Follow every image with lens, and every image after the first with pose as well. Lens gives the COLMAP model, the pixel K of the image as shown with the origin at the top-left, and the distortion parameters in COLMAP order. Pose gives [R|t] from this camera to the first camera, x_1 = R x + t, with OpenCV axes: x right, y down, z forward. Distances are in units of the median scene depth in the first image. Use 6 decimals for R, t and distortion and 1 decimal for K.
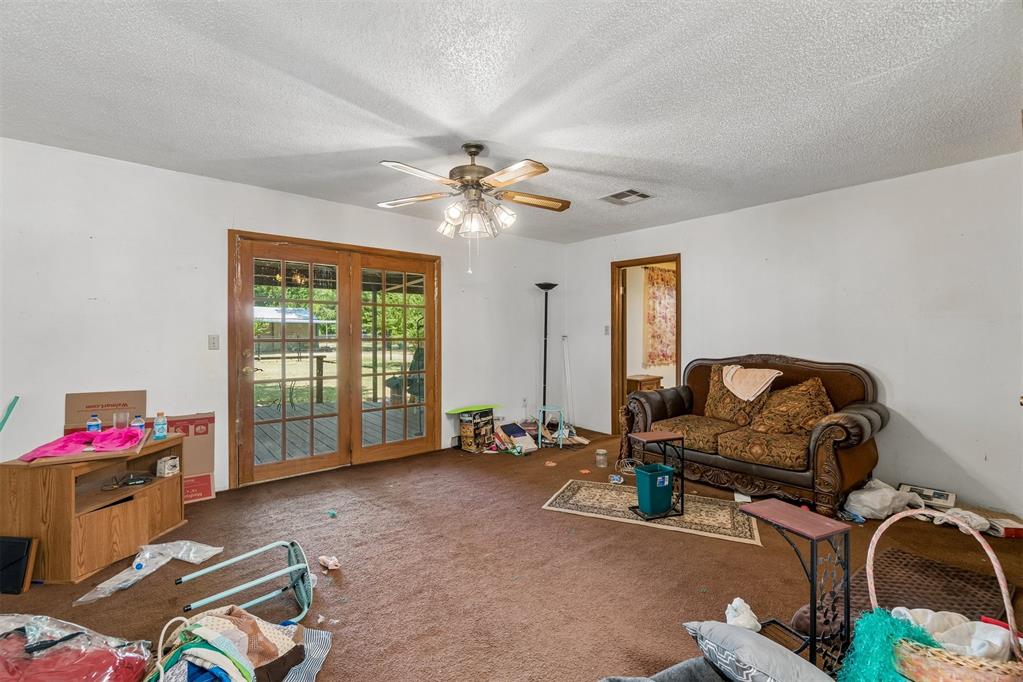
lens RADIAL K [[440.6, 0, 510.7], [0, 440.6, 332.3], [0, 0, 1]] dist [-0.001824, 0.000071]
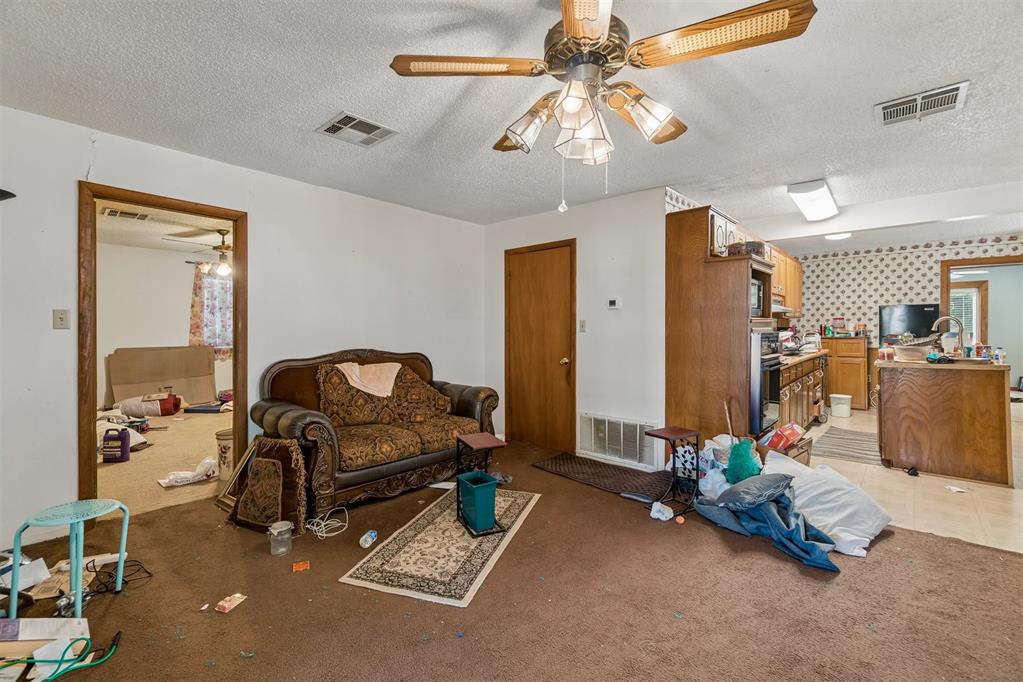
lens RADIAL K [[440.6, 0, 510.7], [0, 440.6, 332.3], [0, 0, 1]] dist [-0.001824, 0.000071]
pose [[-0.129339, -0.006060, 0.991582, -0.508186], [-0.006655, 0.999964, 0.005244, 0.006129], [-0.991578, -0.005921, -0.129375, 0.936761]]
